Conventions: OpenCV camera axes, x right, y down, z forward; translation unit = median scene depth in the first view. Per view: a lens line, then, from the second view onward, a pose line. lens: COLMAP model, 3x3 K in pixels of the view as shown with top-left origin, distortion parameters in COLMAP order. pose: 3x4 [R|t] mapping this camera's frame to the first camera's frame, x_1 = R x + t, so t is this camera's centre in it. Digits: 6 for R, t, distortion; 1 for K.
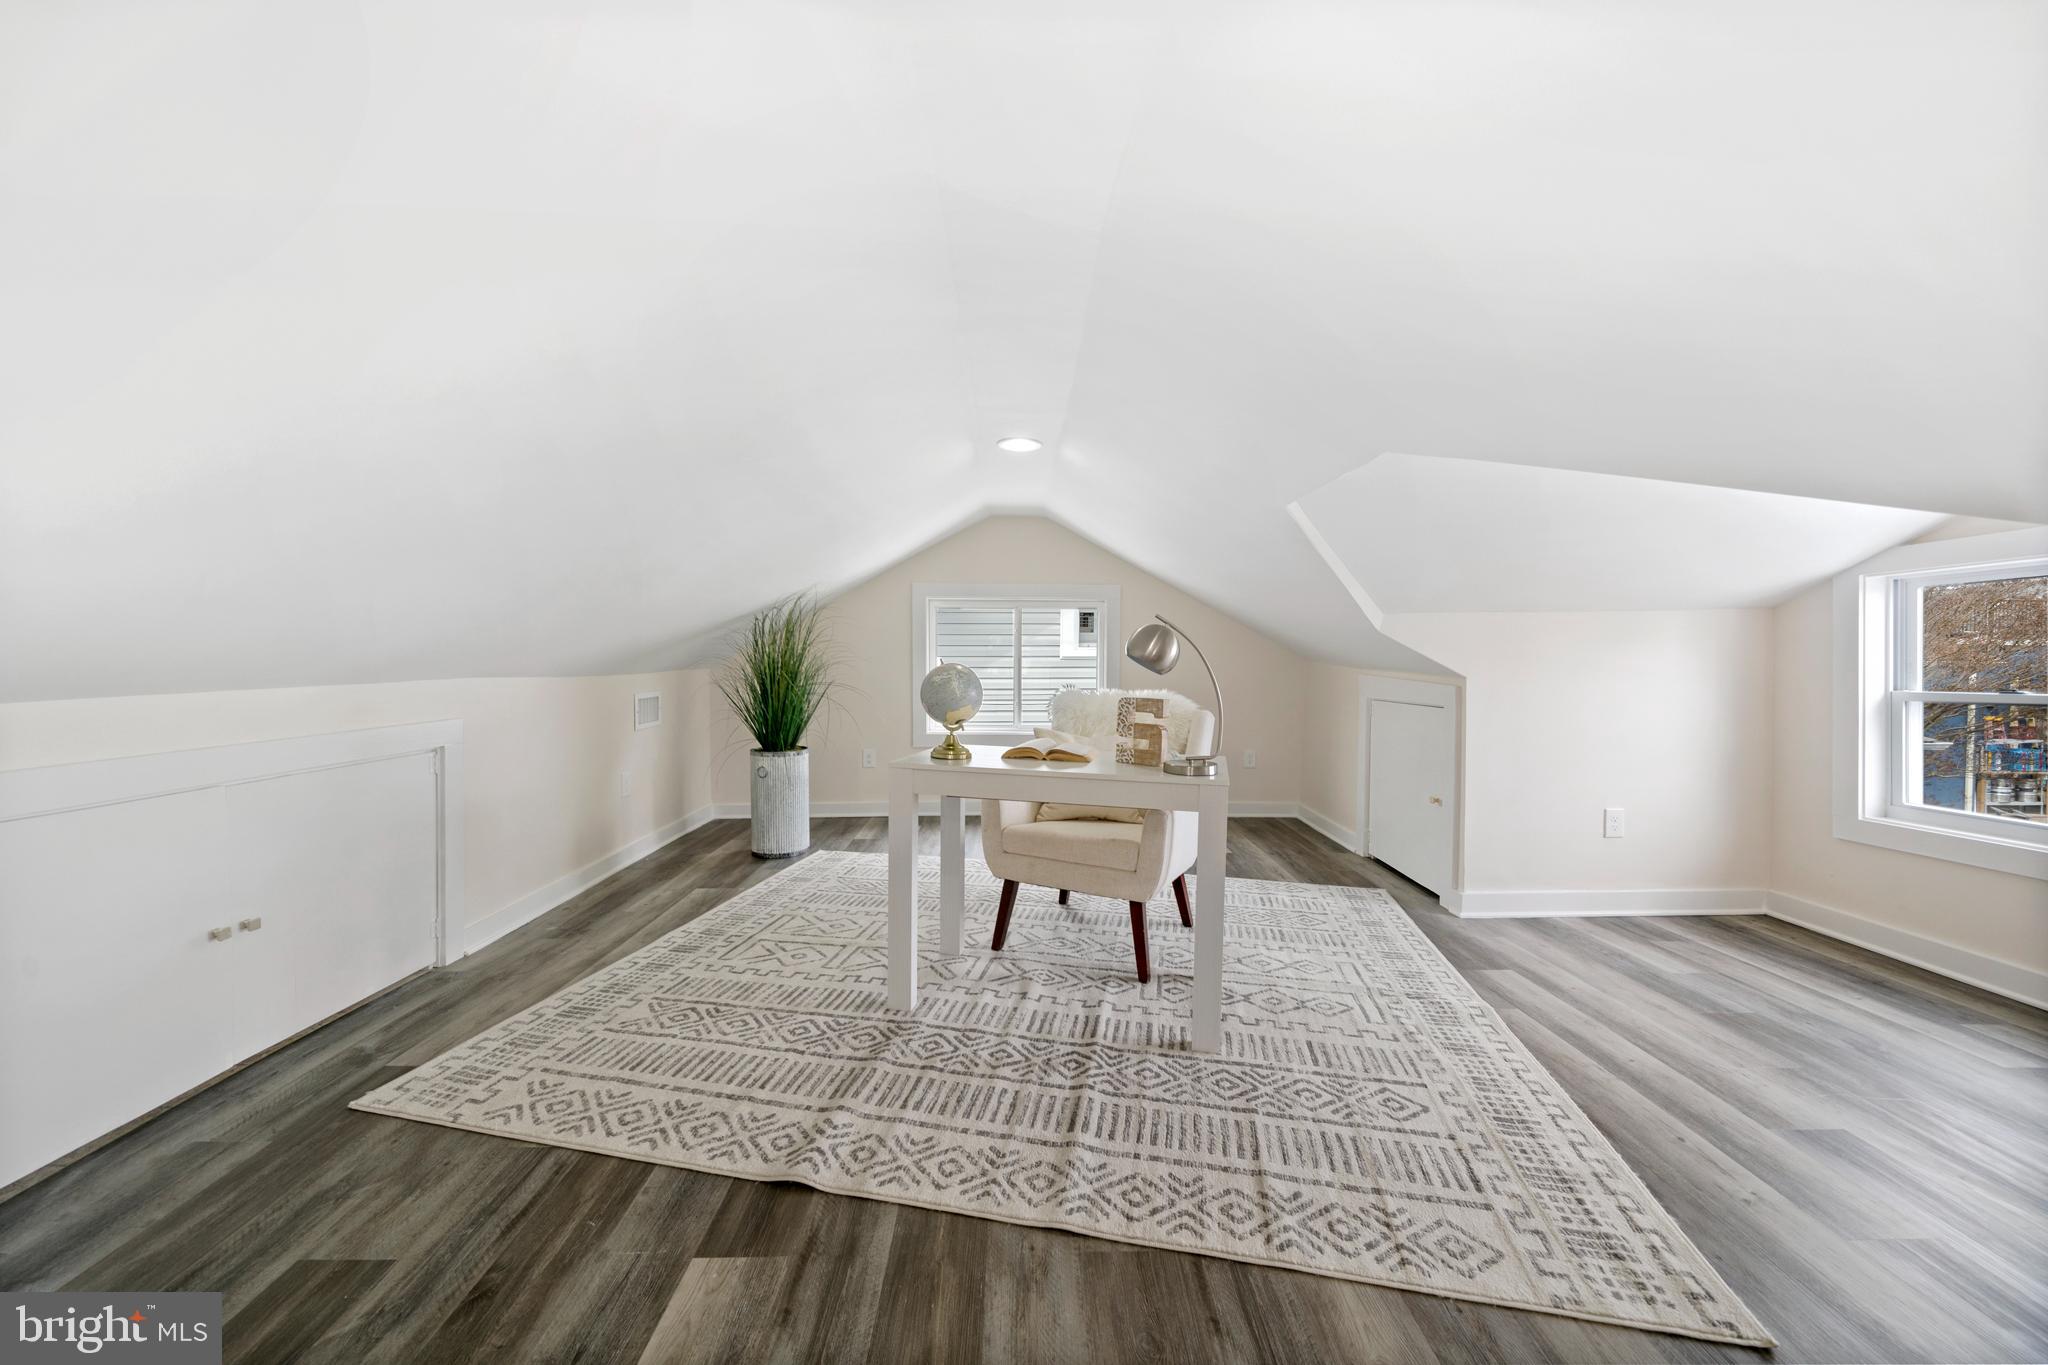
lens RADIAL K [[731.9, 0, 1023.9], [0, 731.9, 655.1], [0, 0, 1]] dist [-0.001268, -0.000085]
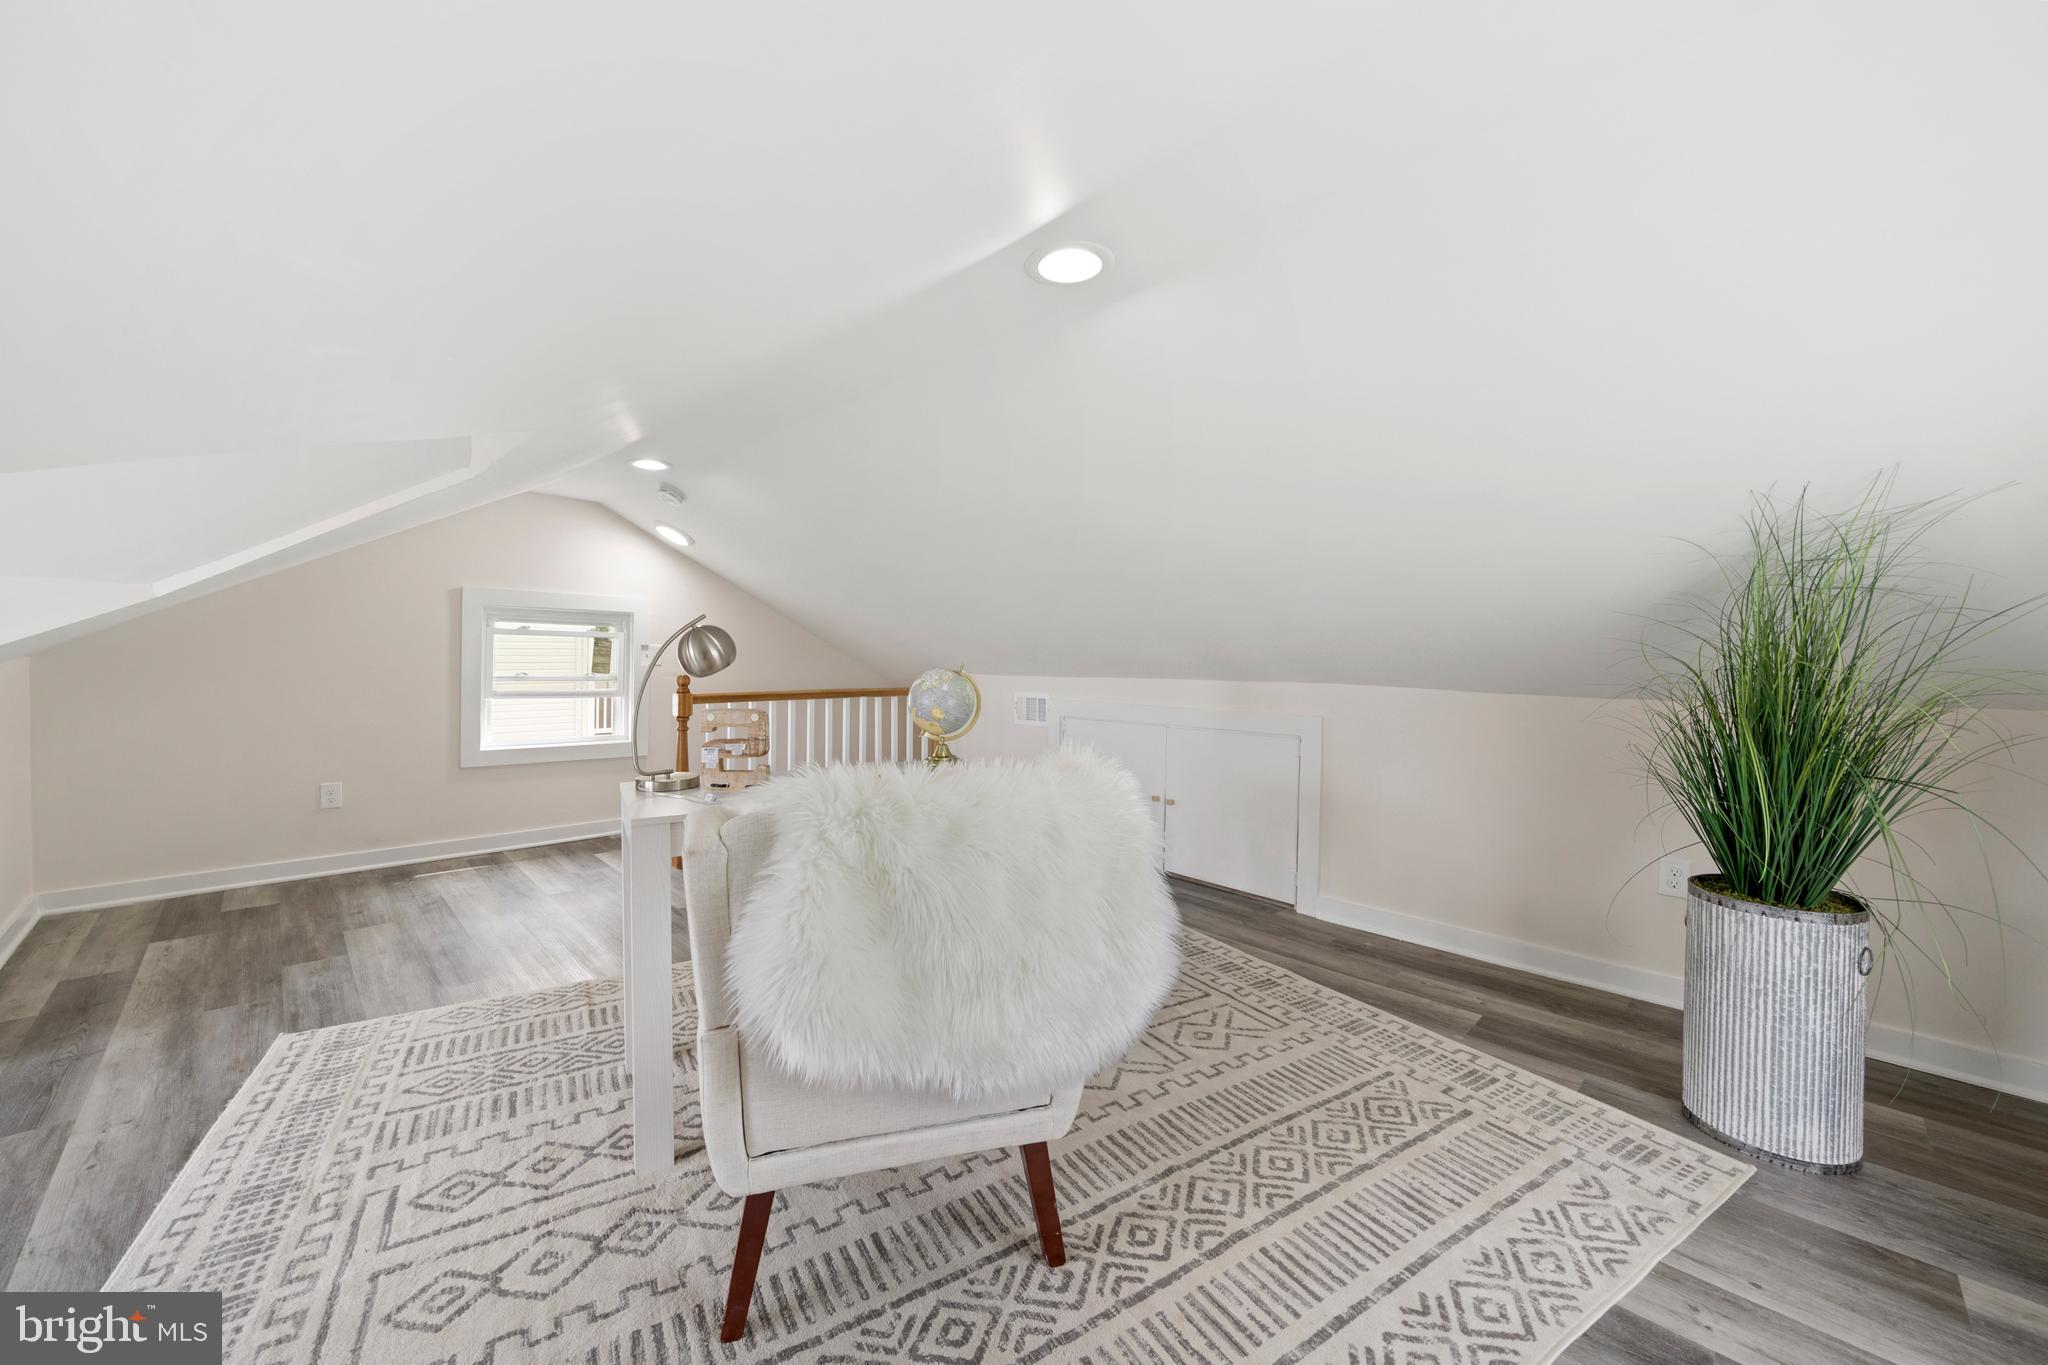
lens RADIAL K [[731.9, 0, 1023.9], [0, 731.9, 655.1], [0, 0, 1]] dist [-0.001268, -0.000085]
pose [[-0.699658, -0.007904, -0.714434, 0.520924], [-0.012454, 0.999922, 0.001133, -0.016502], [0.714369, 0.009690, -0.699702, 1.795891]]
